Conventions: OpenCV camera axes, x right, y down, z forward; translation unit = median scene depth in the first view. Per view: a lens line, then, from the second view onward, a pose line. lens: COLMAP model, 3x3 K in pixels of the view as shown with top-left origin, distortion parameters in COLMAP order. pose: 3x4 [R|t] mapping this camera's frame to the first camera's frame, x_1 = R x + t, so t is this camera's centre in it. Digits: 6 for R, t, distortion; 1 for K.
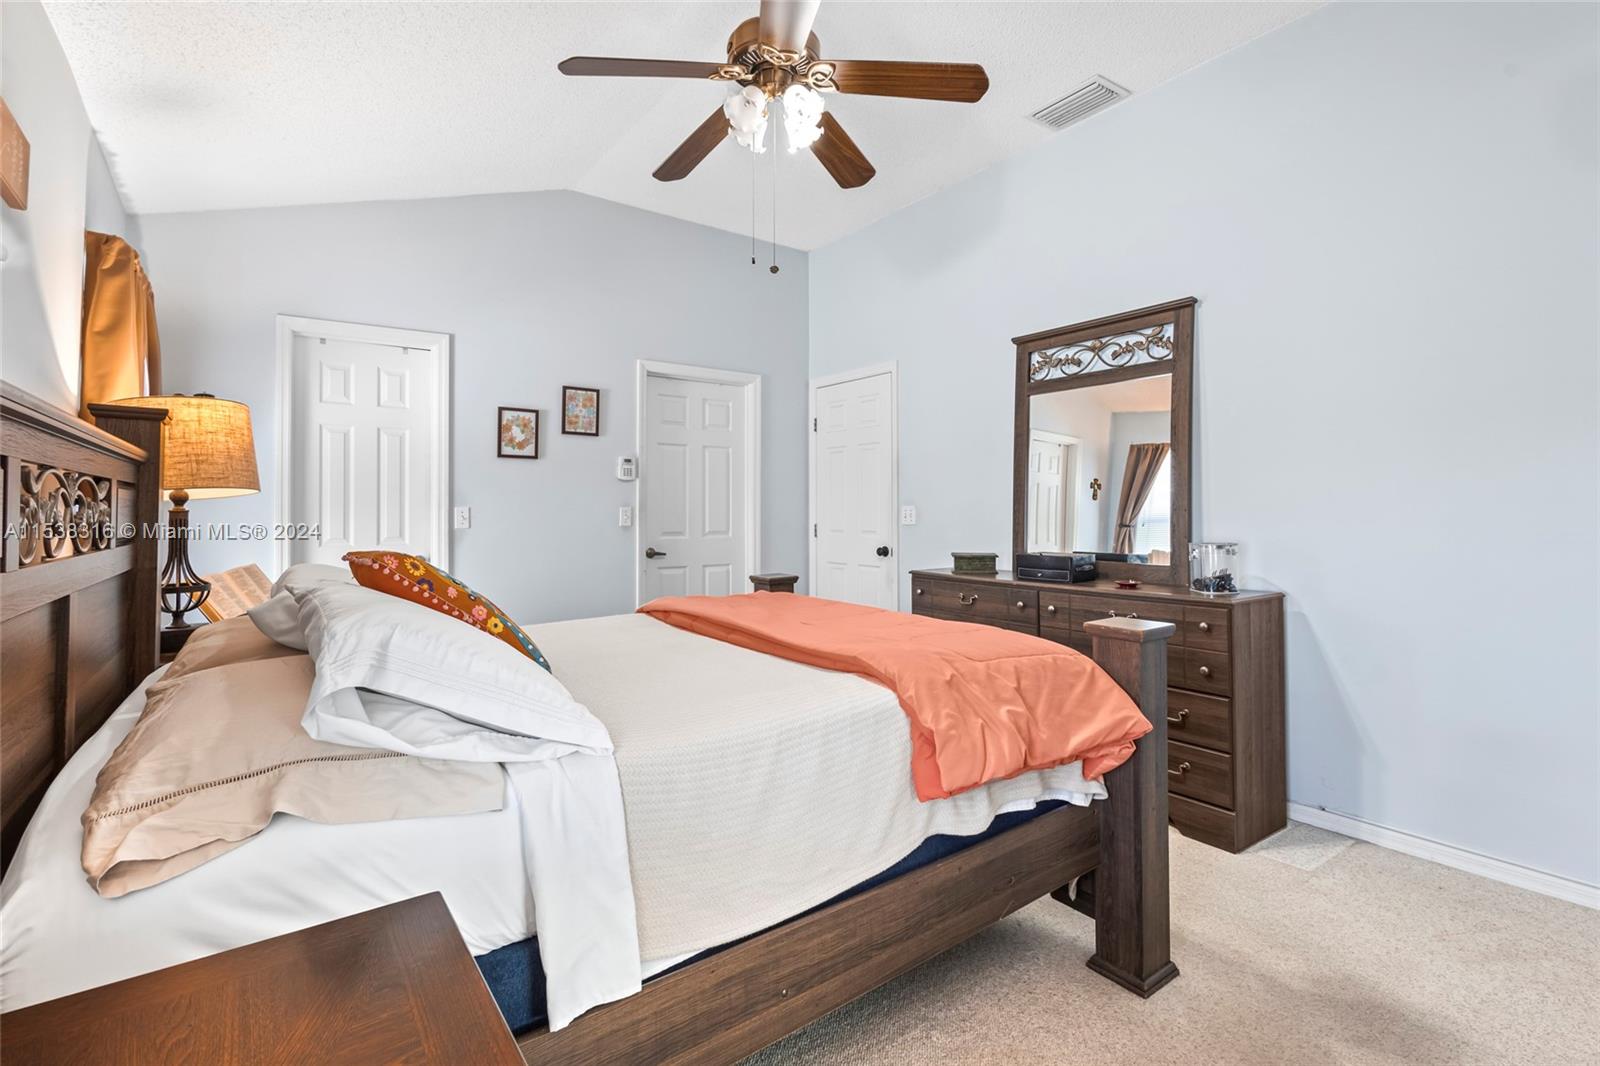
lens RADIAL K [[741.1, 0, 799.3], [0, 741.1, 500.8], [0, 0, 1]] dist [0.007242, 0.000593]
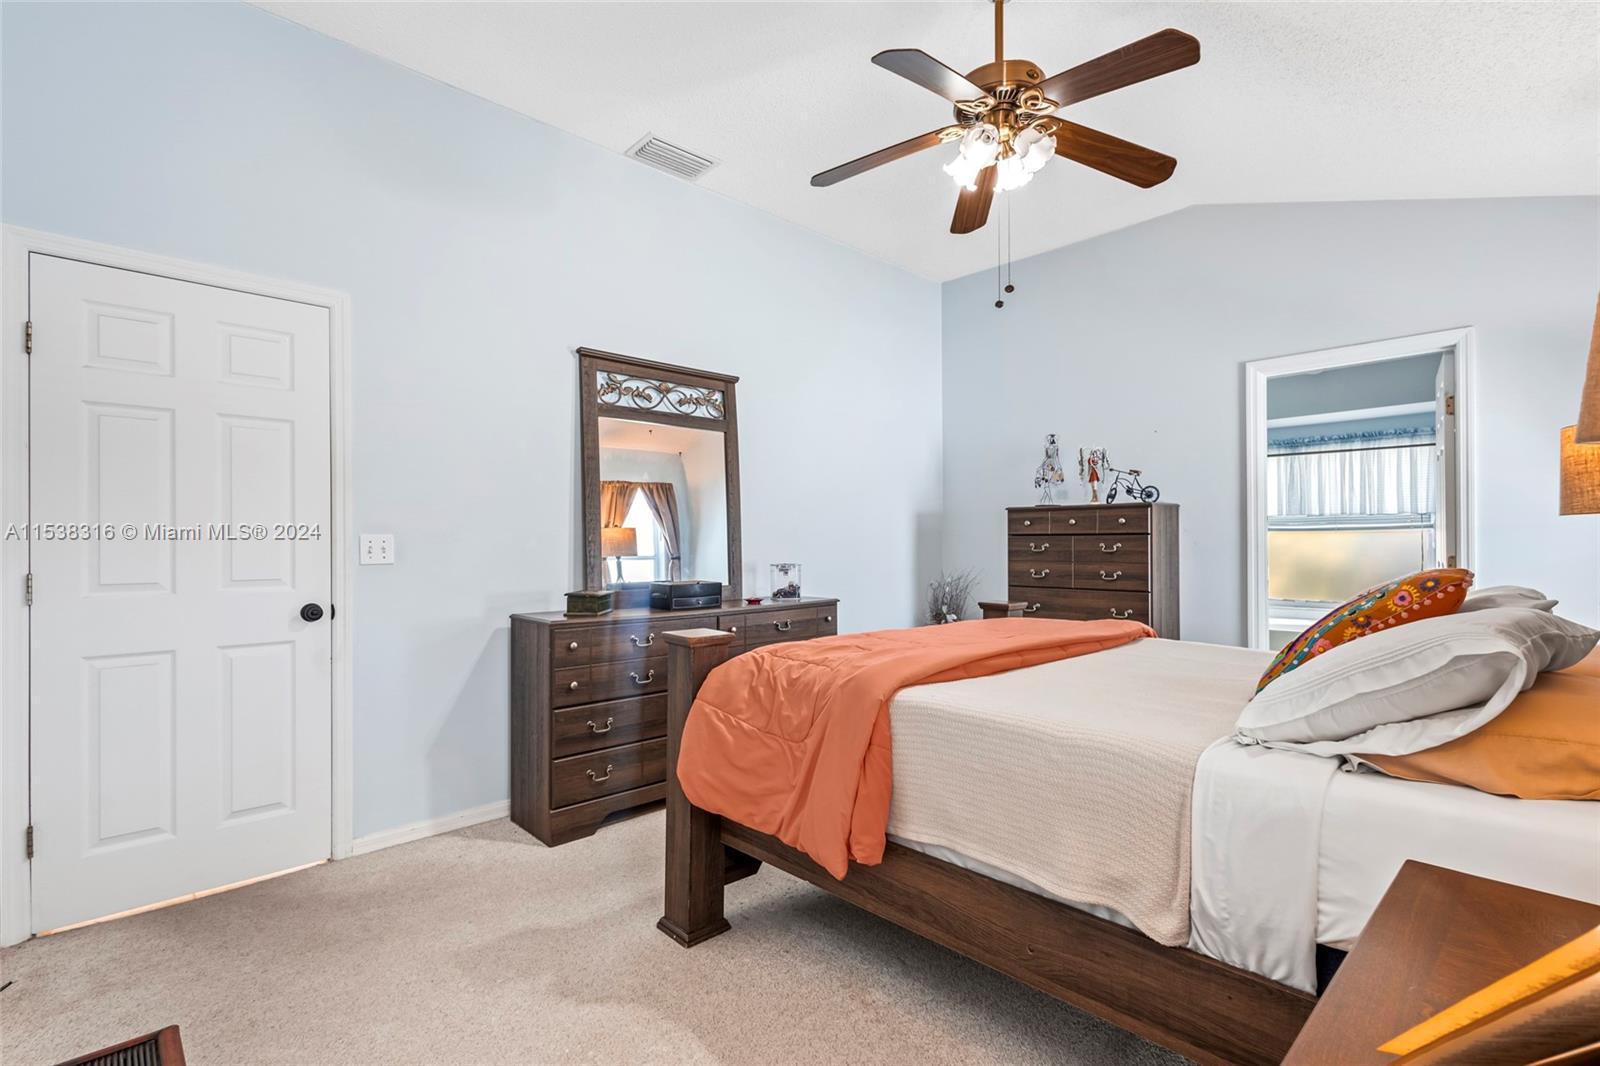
lens RADIAL K [[741.1, 0, 801.1], [0, 741.1, 543.4], [0, 0, 1]] dist [0.007242, 0.000593]
pose [[-0.096481, 0.003190, 0.995330, -0.681012], [-0.009224, 0.999949, -0.004099, 0.018674], [-0.995292, -0.009576, -0.096447, 0.893511]]
